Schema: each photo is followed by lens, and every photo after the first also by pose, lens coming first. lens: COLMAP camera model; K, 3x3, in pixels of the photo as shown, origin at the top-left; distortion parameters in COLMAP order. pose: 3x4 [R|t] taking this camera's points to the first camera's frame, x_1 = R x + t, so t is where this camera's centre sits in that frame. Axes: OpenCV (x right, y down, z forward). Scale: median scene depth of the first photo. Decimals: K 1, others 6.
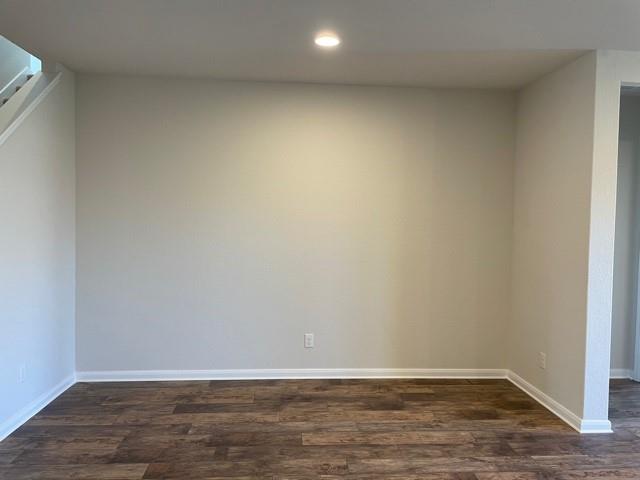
lens RADIAL K [[482.0, 0, 320.1], [0, 482.0, 240.8], [0, 0, 1]] dist [-0.008148, -0.001812]
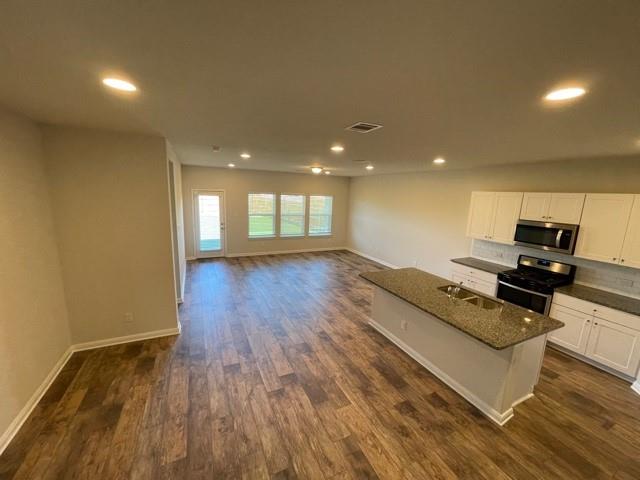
lens RADIAL K [[260.4, 0, 319.6], [0, 260.4, 238.4], [0, 0, 1]] dist [0.000736, 0.000829]
pose [[-0.346192, -0.211031, 0.914121, -0.591087], [0.010615, 0.973429, 0.228743, -0.236497], [-0.938103, 0.088893, -0.334754, 0.798401]]
